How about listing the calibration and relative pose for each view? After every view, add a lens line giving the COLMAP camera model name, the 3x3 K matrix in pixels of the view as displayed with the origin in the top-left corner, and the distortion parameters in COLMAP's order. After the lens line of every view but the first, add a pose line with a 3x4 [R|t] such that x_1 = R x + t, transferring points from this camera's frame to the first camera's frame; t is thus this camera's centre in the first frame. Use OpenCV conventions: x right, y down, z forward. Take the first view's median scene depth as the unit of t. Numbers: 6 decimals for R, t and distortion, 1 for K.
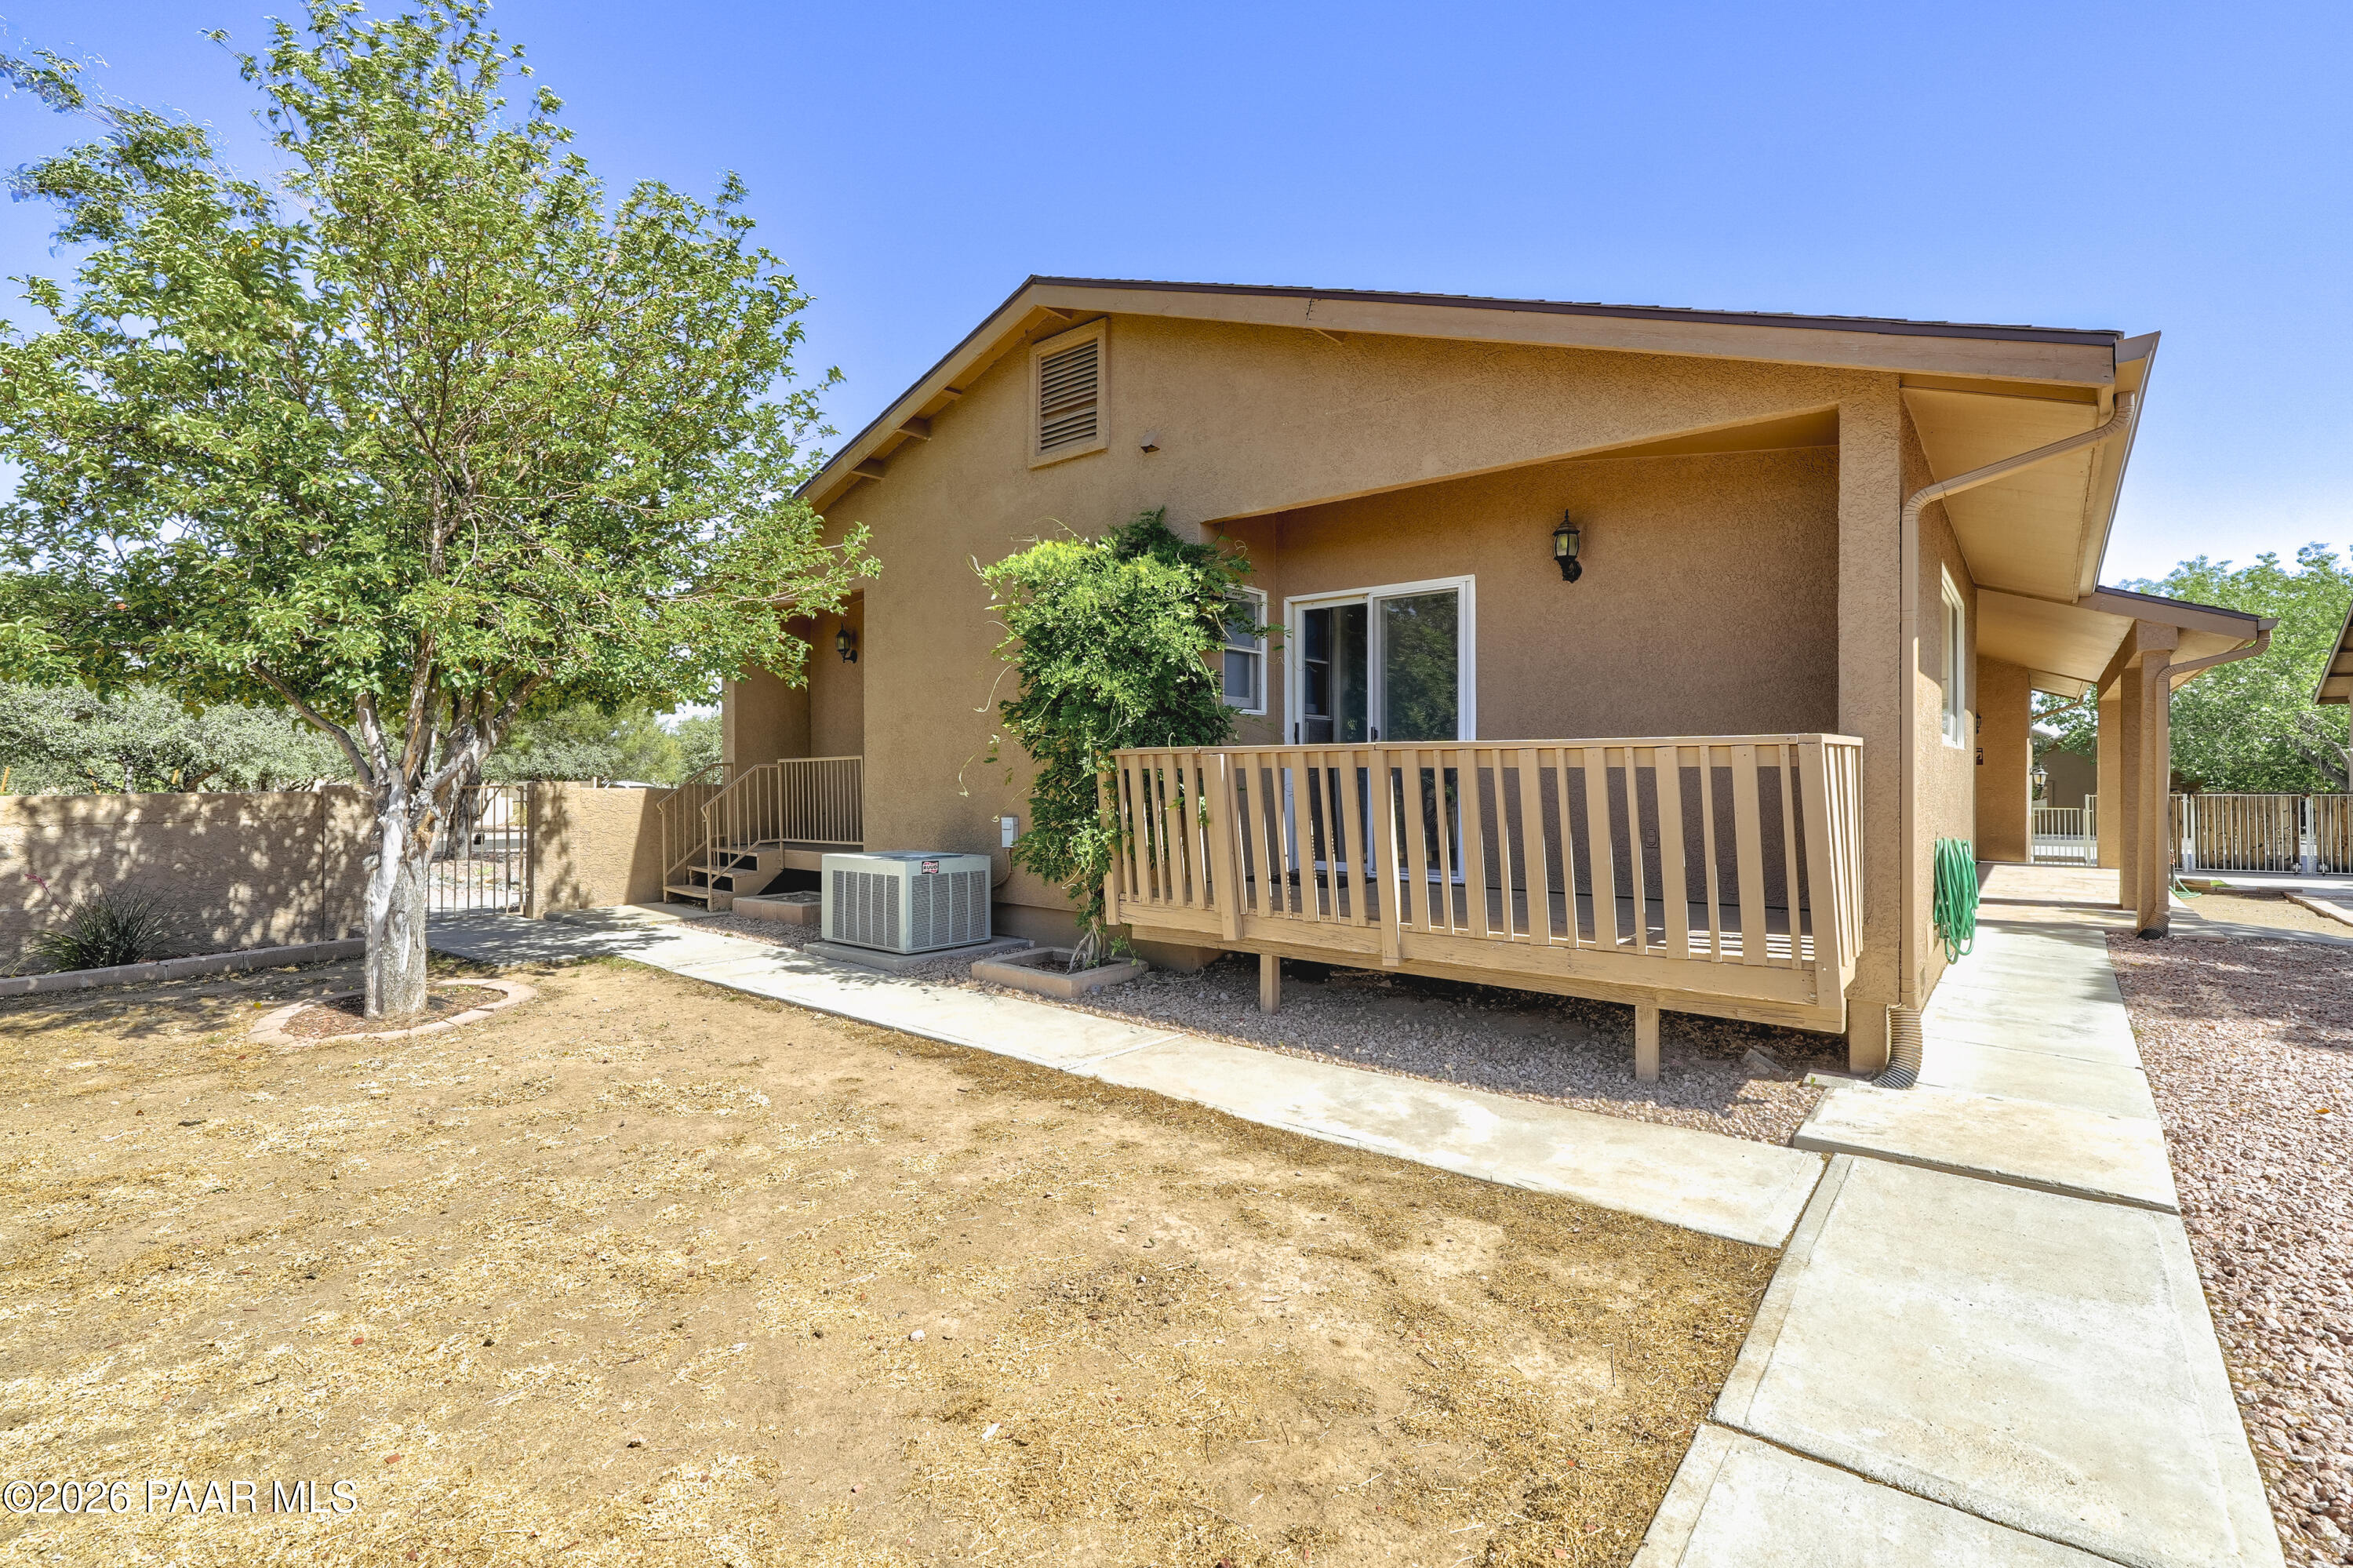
lens RADIAL K [[1049.2, 0, 1171.3], [0, 1049.2, 773.1], [0, 0, 1]] dist [-0.012999, 0.000999]
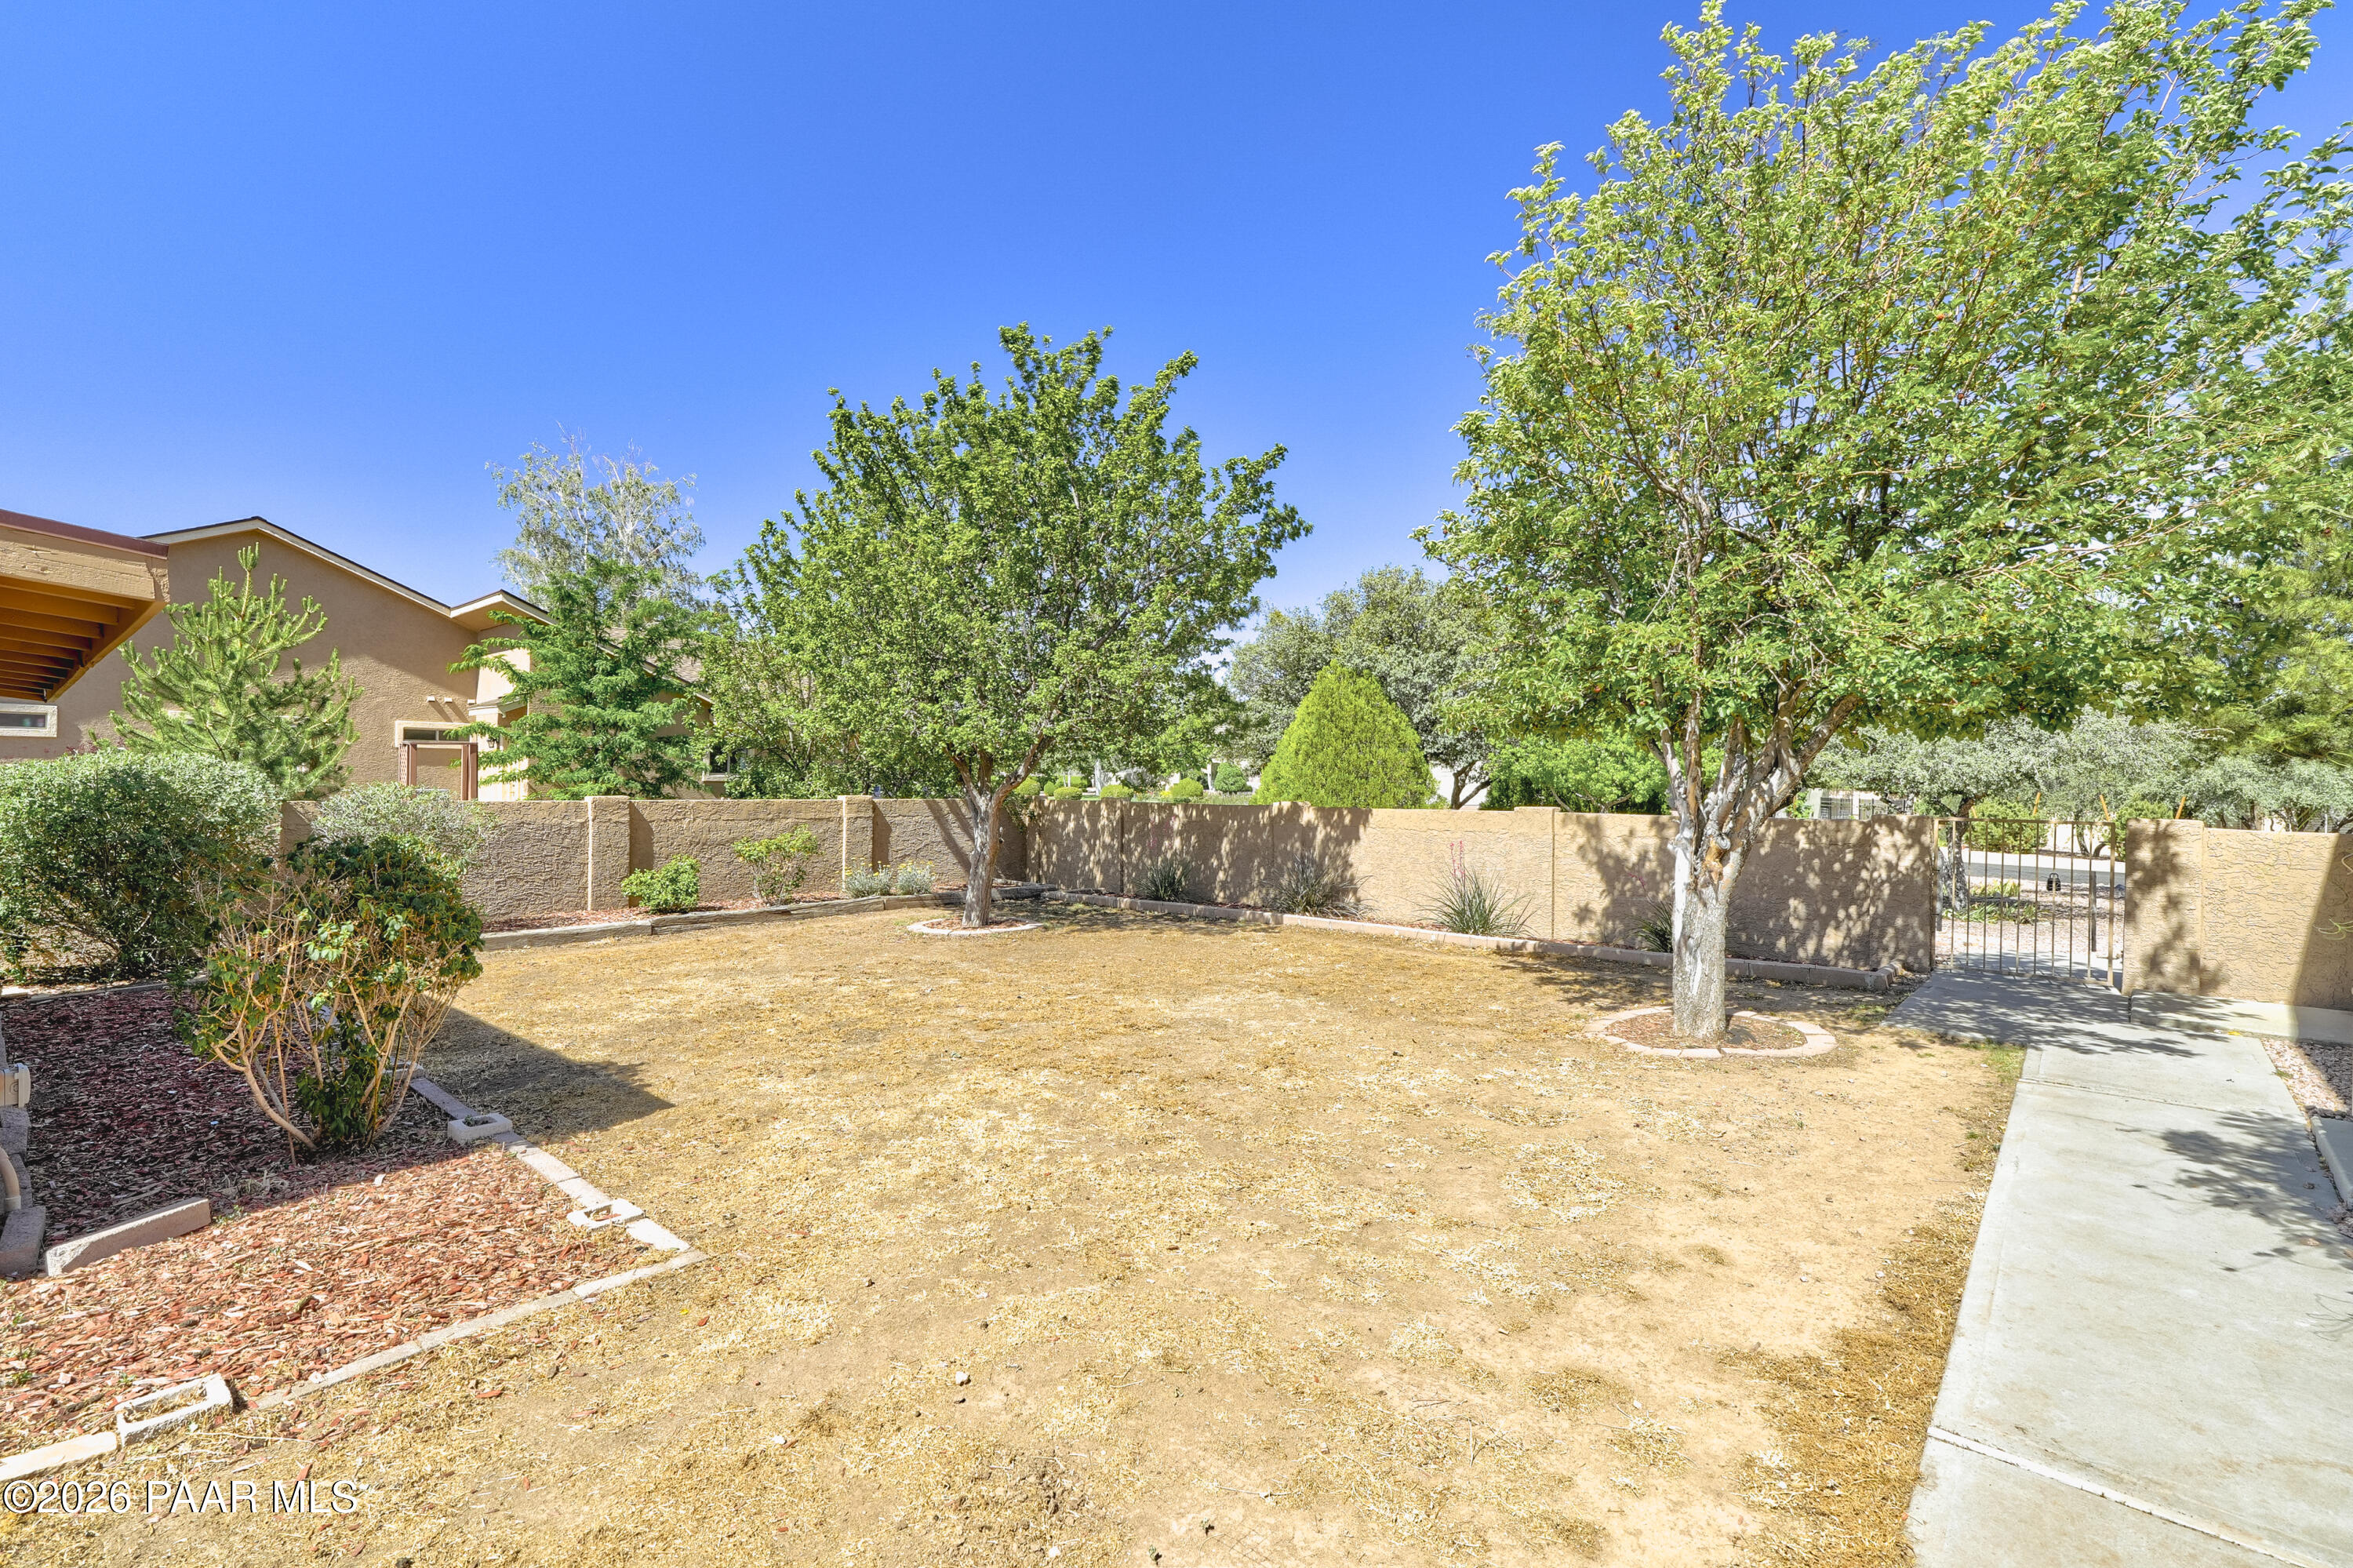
lens RADIAL K [[1049.2, 0, 1171.3], [0, 1049.2, 773.1], [0, 0, 1]] dist [-0.012999, 0.000999]
pose [[-0.013557, -0.013288, -0.999820, 0.213673], [-0.004473, 0.999902, -0.013228, -0.010795], [0.999898, 0.004293, -0.013615, 0.337753]]
